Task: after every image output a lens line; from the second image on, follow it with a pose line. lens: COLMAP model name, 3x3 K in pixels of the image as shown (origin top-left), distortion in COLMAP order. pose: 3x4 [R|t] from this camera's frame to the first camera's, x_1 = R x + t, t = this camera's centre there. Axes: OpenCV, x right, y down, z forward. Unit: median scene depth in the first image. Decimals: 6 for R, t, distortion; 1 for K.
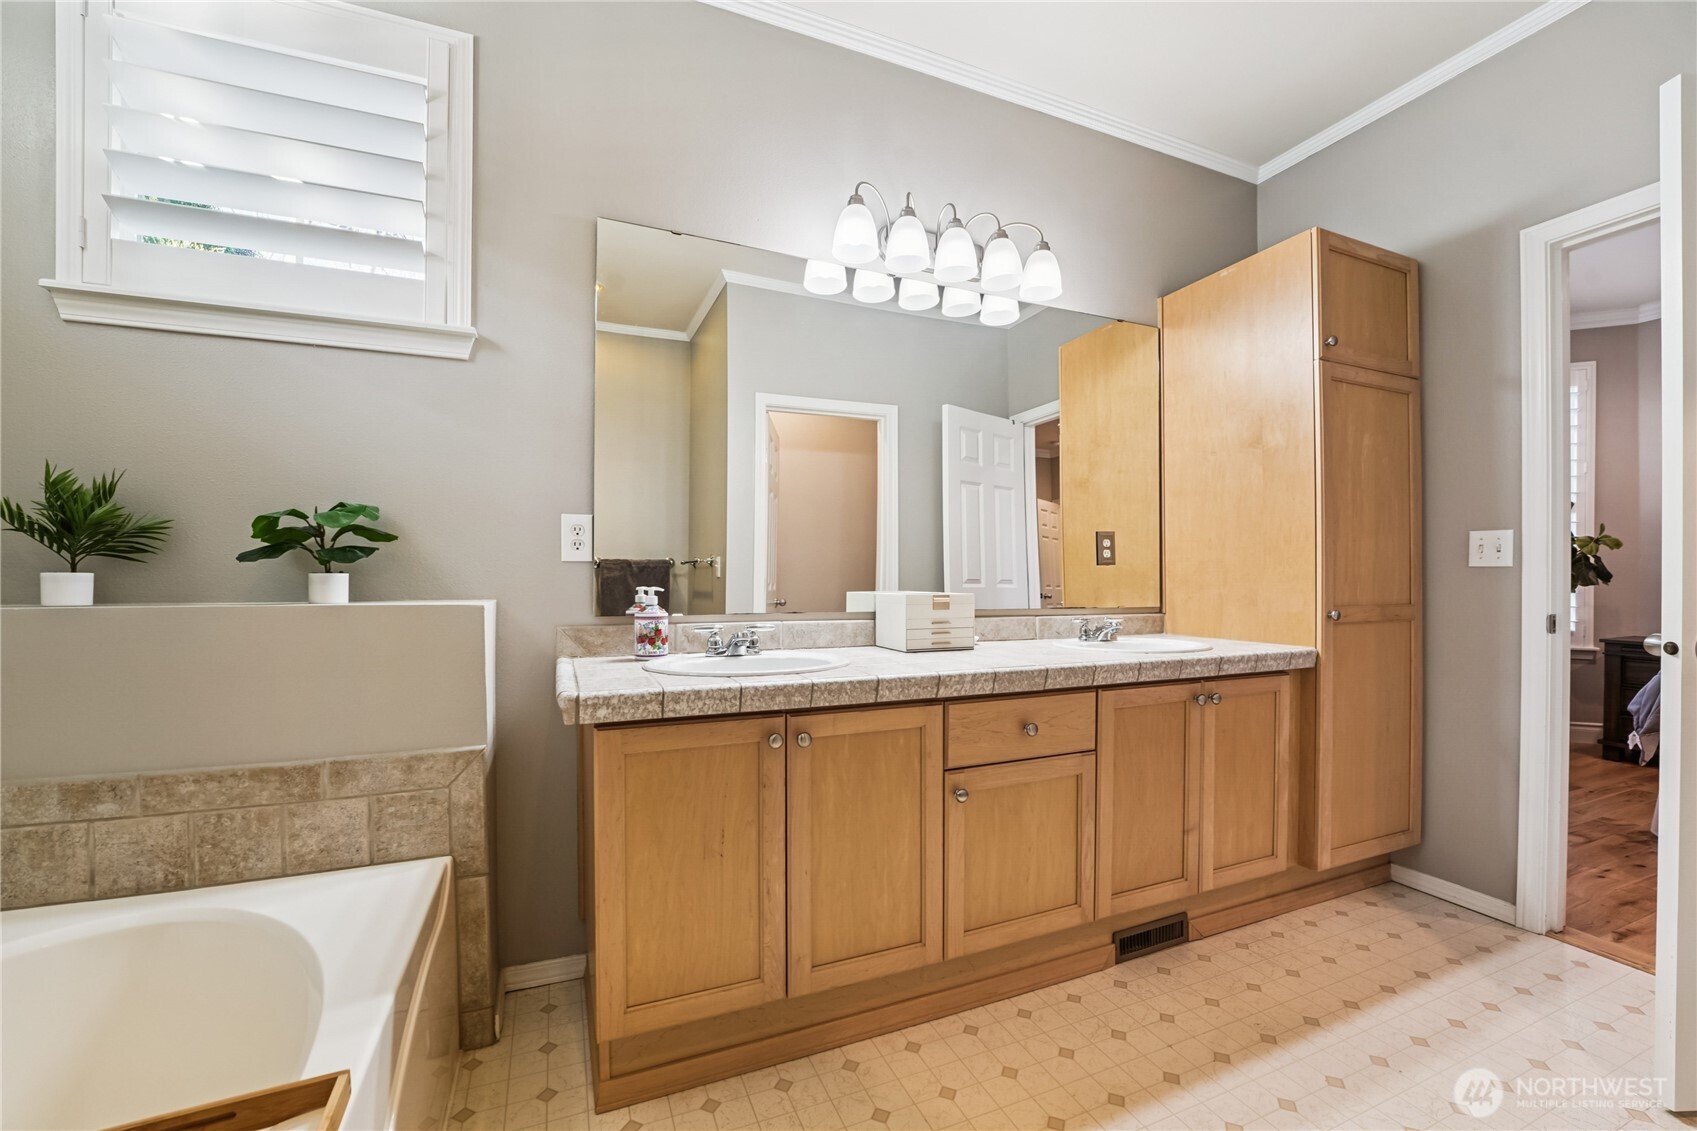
lens RADIAL K [[693.6, 0, 846.6], [0, 693.6, 570.7], [0, 0, 1]] dist [-0.024913, 0.003473]
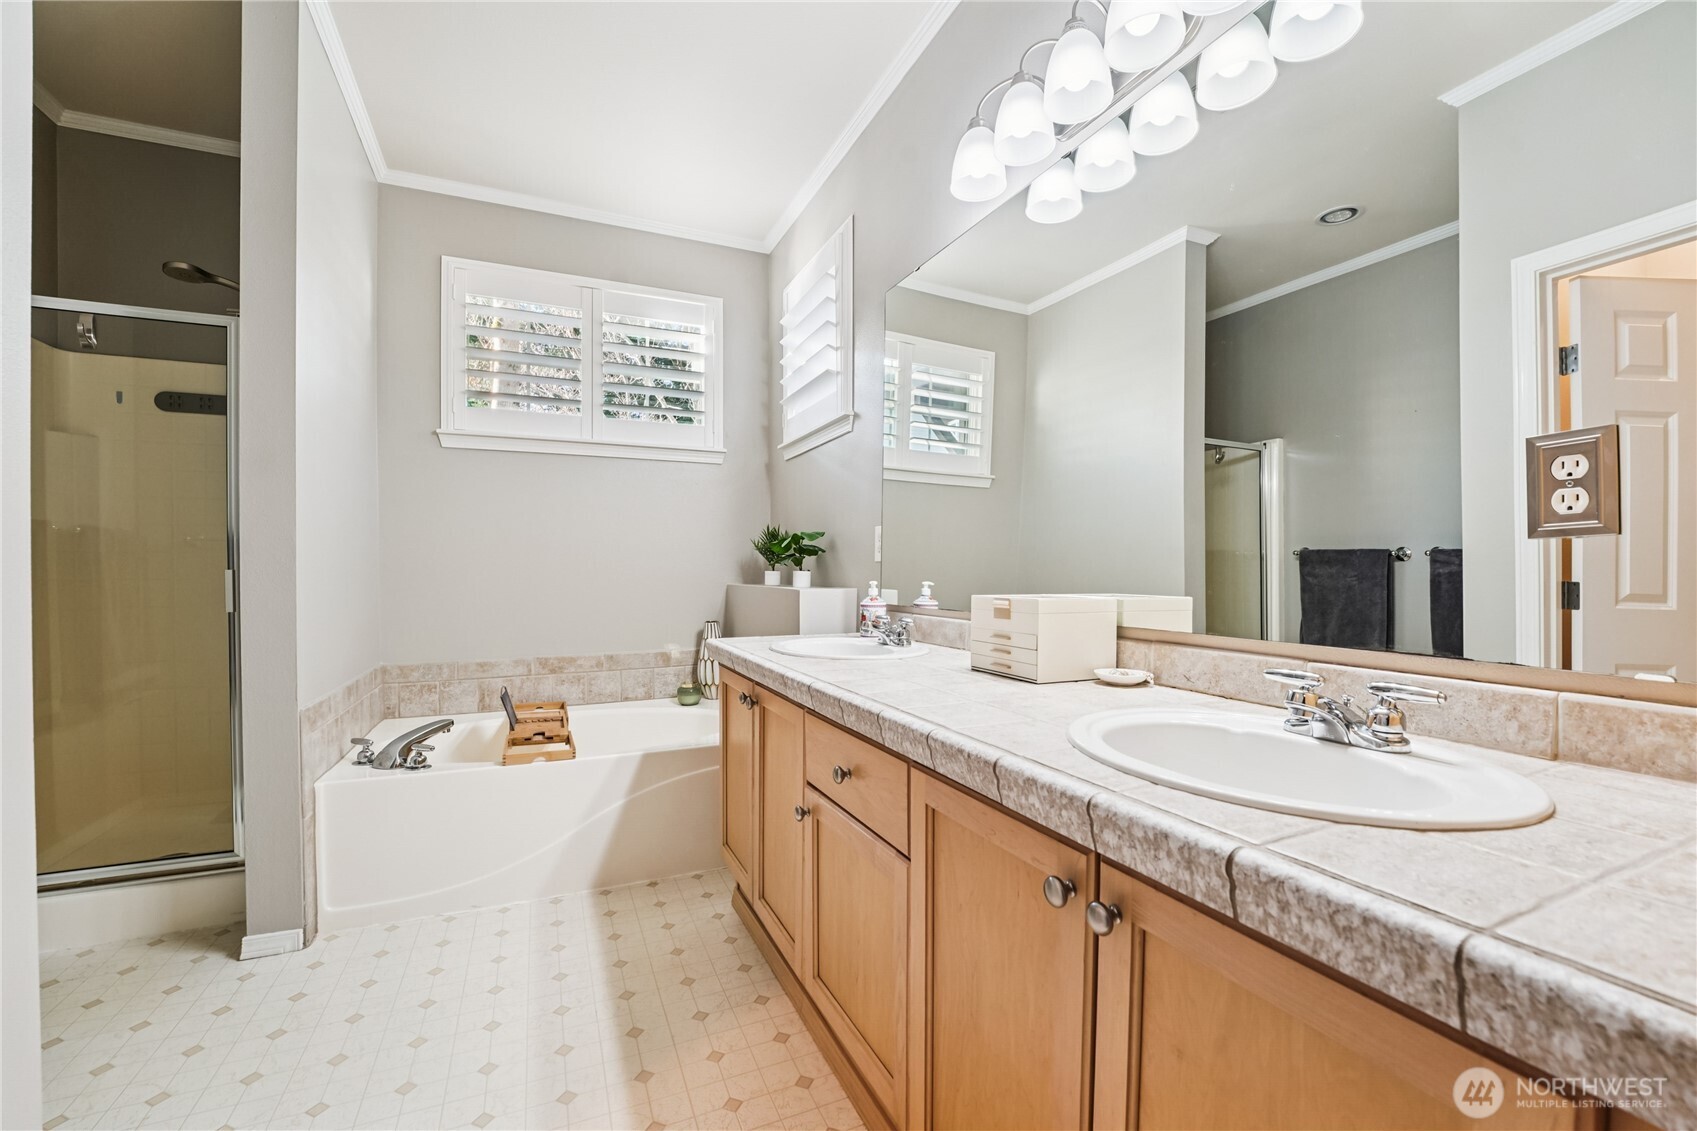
lens RADIAL K [[693.6, 0, 850.4], [0, 693.6, 574.6], [0, 0, 1]] dist [-0.024913, 0.003473]
pose [[0.021474, 0.003874, -0.999762, 0.792798], [0.008825, 0.999953, 0.004065, 0.005571], [0.999730, -0.008910, 0.021439, 0.776360]]
